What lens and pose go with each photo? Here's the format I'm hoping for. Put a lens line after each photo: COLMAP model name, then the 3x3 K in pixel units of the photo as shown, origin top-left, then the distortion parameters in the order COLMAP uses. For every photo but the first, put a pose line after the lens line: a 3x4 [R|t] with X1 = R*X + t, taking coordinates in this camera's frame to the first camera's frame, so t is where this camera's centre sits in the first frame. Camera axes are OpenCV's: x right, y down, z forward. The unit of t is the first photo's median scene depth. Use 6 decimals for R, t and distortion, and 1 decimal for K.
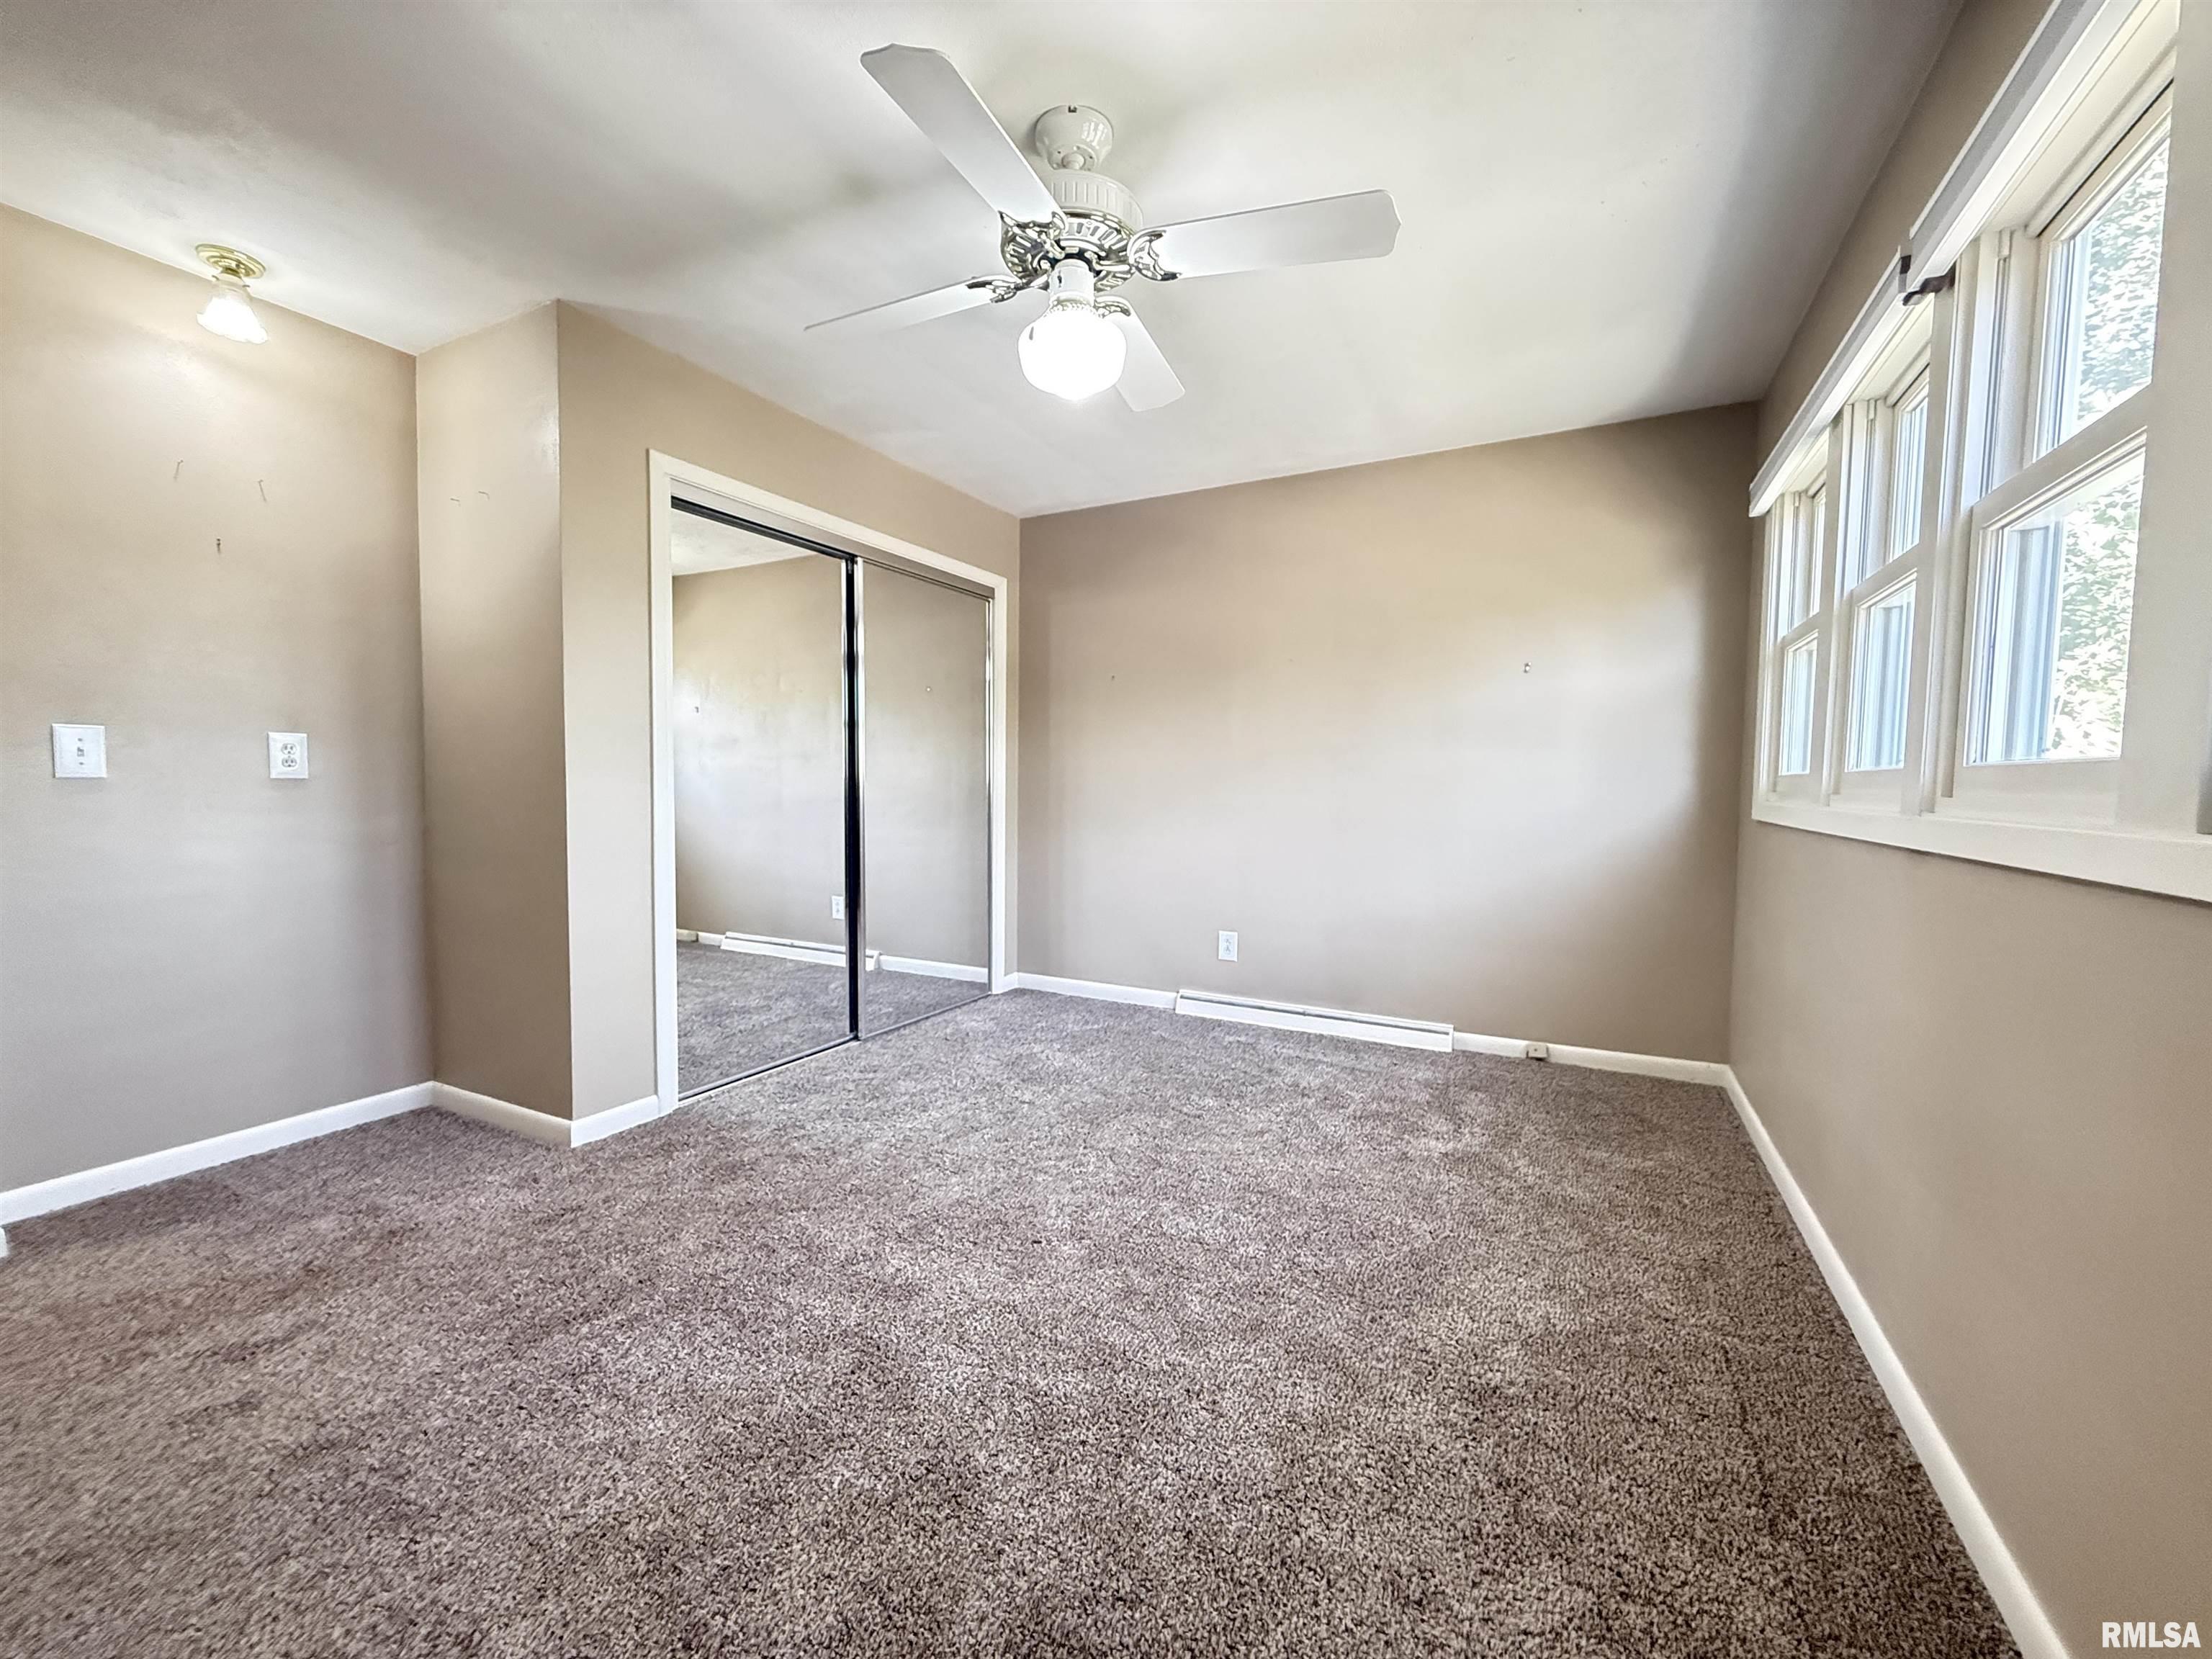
lens RADIAL K [[882.3, 0, 1105.8], [0, 882.3, 833.8], [0, 0, 1]] dist [-0.000991, 0.000002]
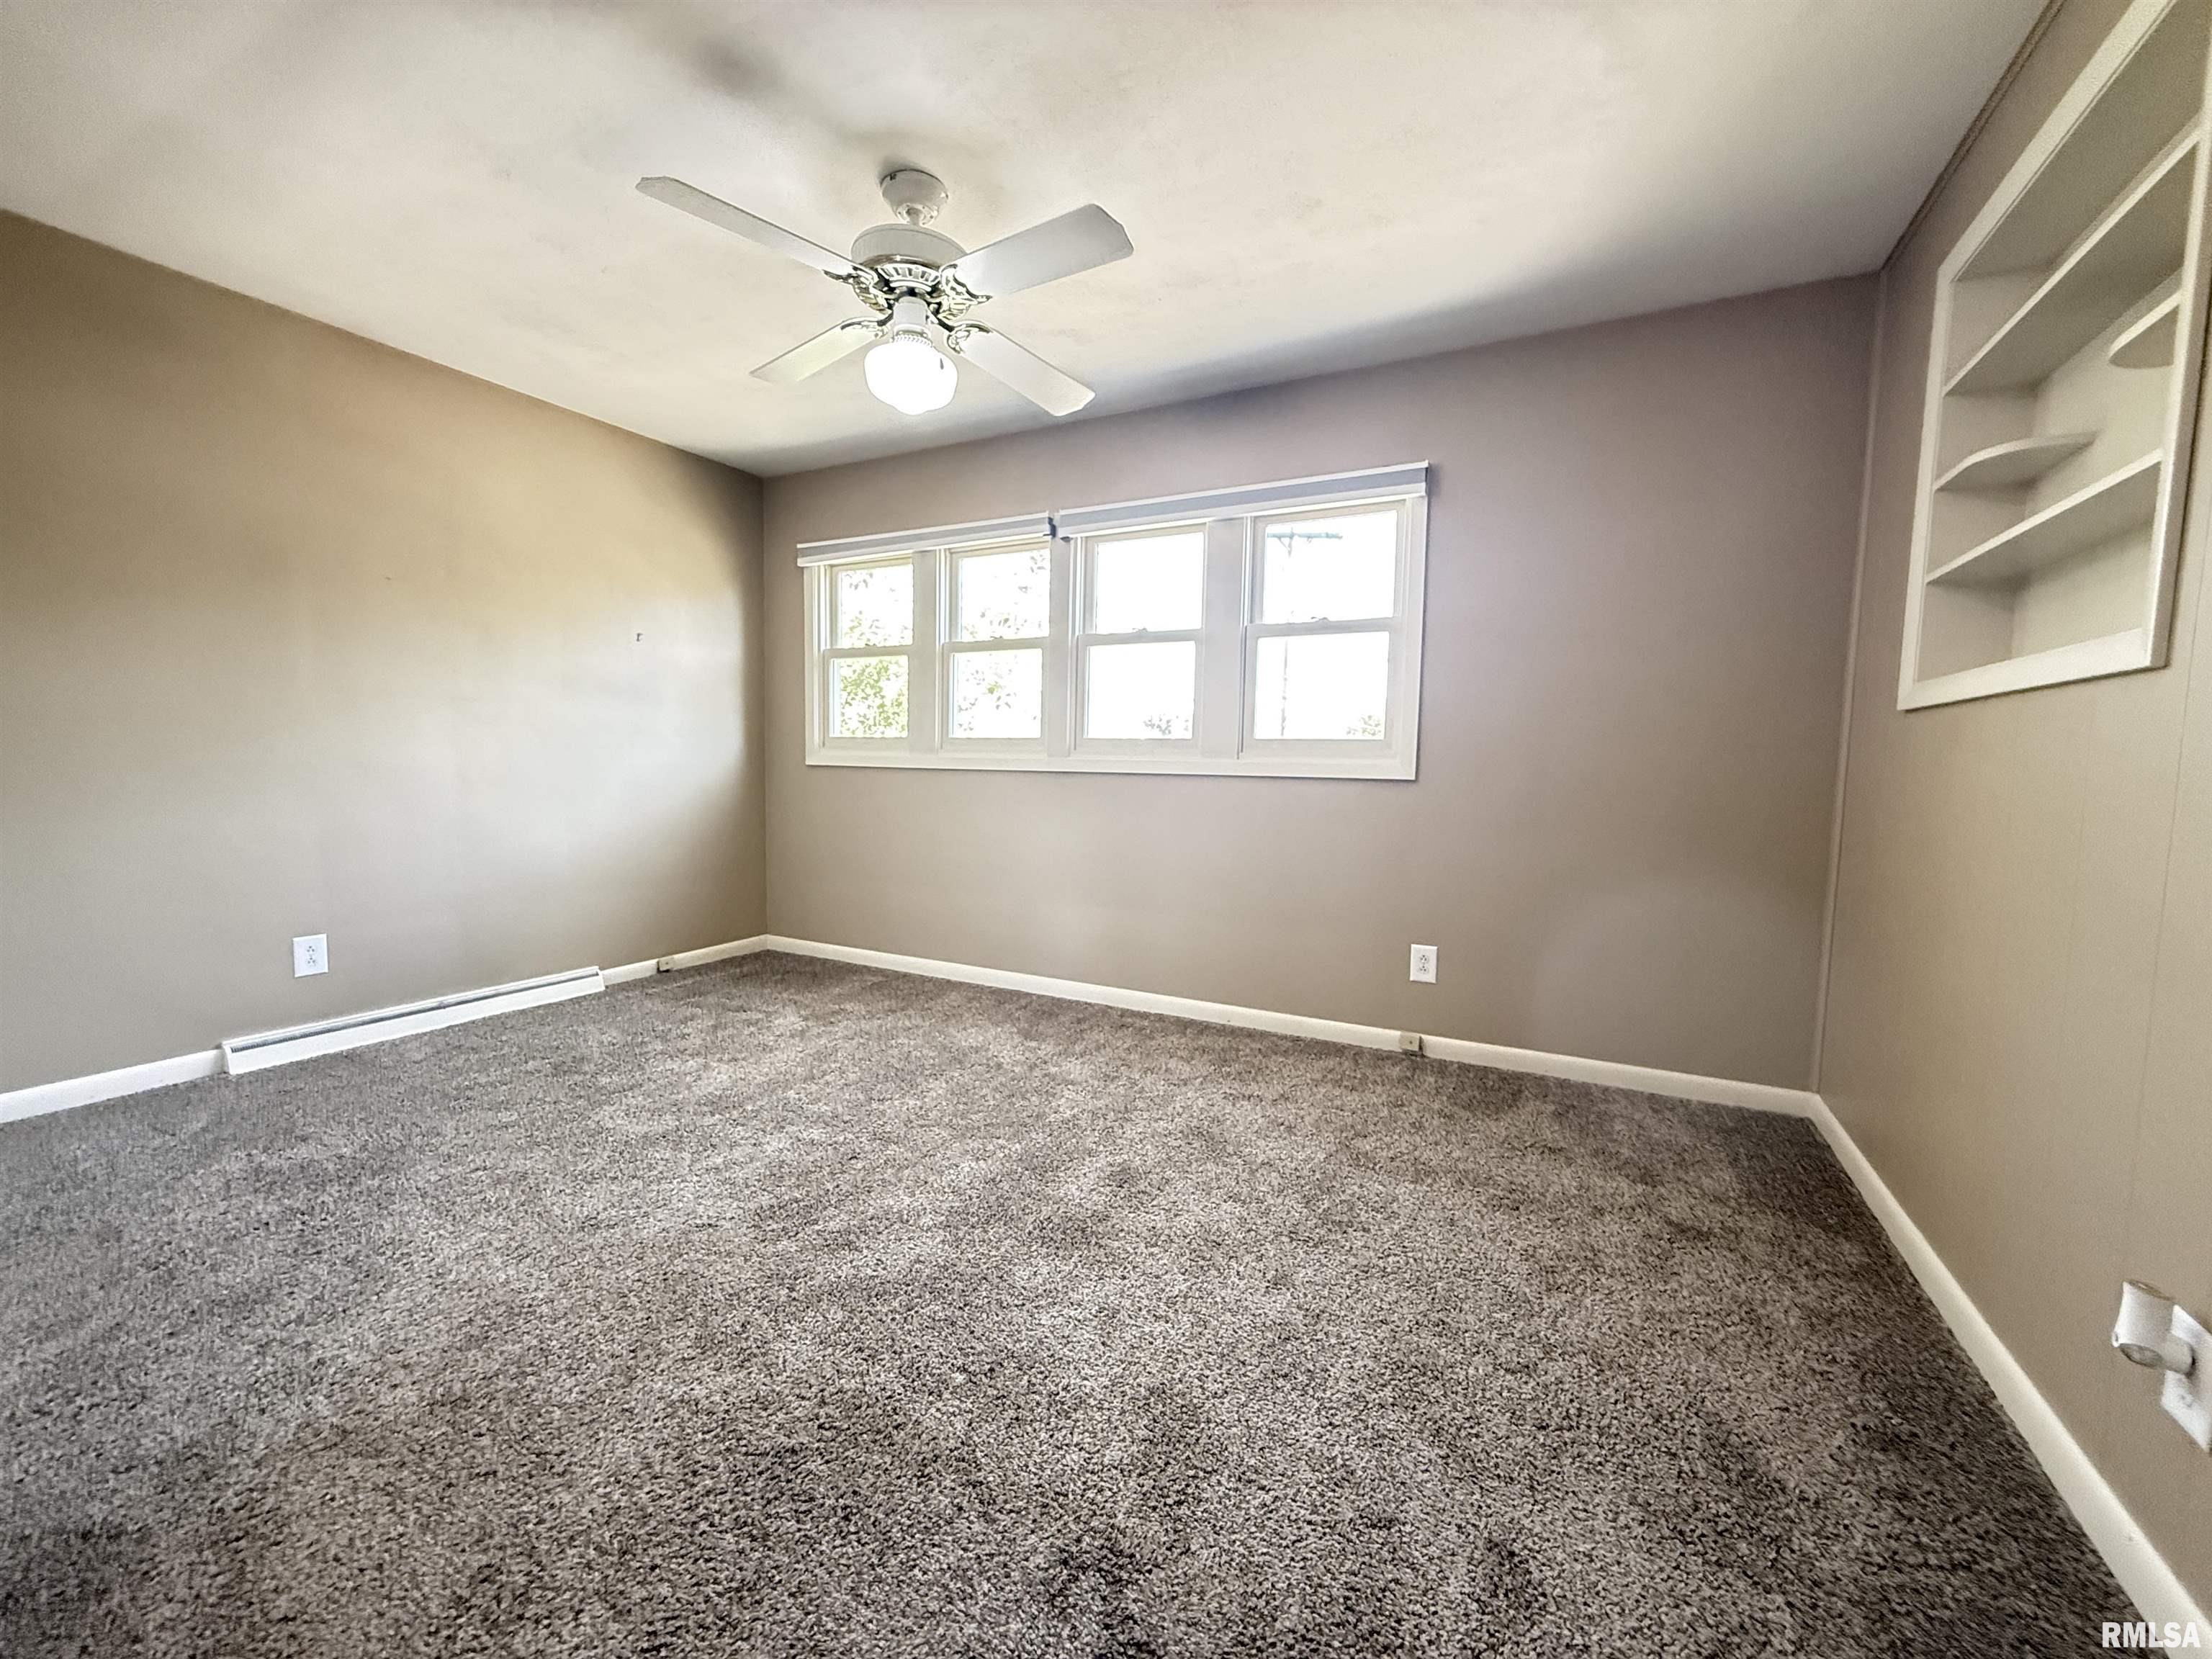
lens RADIAL K [[882.3, 0, 1105.6], [0, 882.3, 832.0], [0, 0, 1]] dist [-0.000991, 0.000002]
pose [[-0.004409, -0.092789, 0.995676, -0.670577], [0.039792, 0.994881, 0.092891, -0.017385], [-0.999198, 0.040029, -0.000694, 0.396209]]
